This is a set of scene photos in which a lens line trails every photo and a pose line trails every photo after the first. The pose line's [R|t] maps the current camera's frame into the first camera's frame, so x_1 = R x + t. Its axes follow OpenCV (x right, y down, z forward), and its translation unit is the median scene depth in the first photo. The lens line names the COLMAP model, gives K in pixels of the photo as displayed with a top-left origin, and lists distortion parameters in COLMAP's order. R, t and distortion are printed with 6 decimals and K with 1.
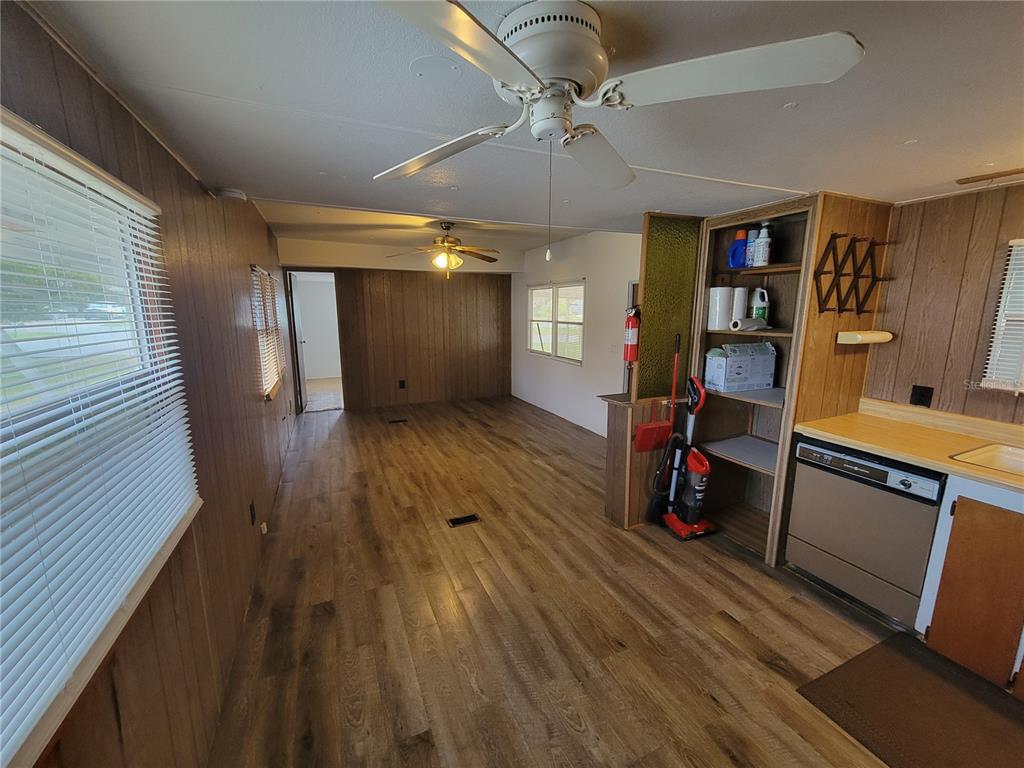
lens RADIAL K [[418.0, 0, 510.6], [0, 418.0, 387.3], [0, 0, 1]] dist [0.000770, -0.000244]
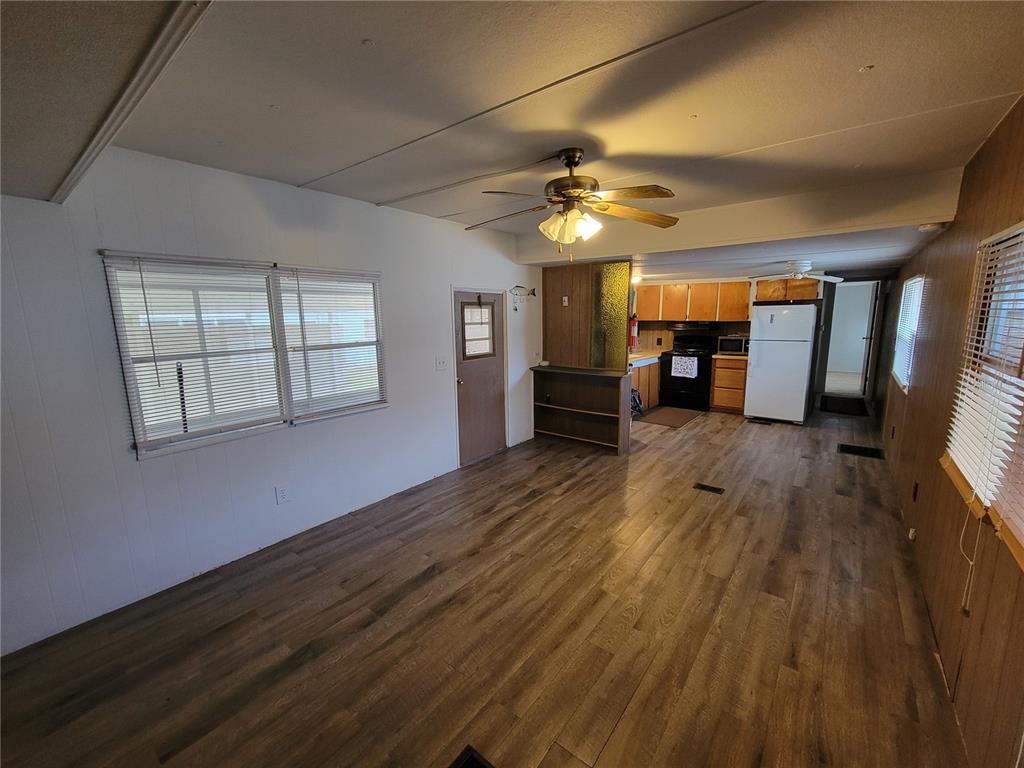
lens RADIAL K [[418.0, 0, 510.1], [0, 418.0, 381.3], [0, 0, 1]] dist [0.000770, -0.000244]
pose [[-0.465393, -0.137822, 0.874308, -0.713780], [0.175002, 0.953973, 0.243534, -0.313394], [-0.867631, 0.266345, -0.419854, 1.591427]]
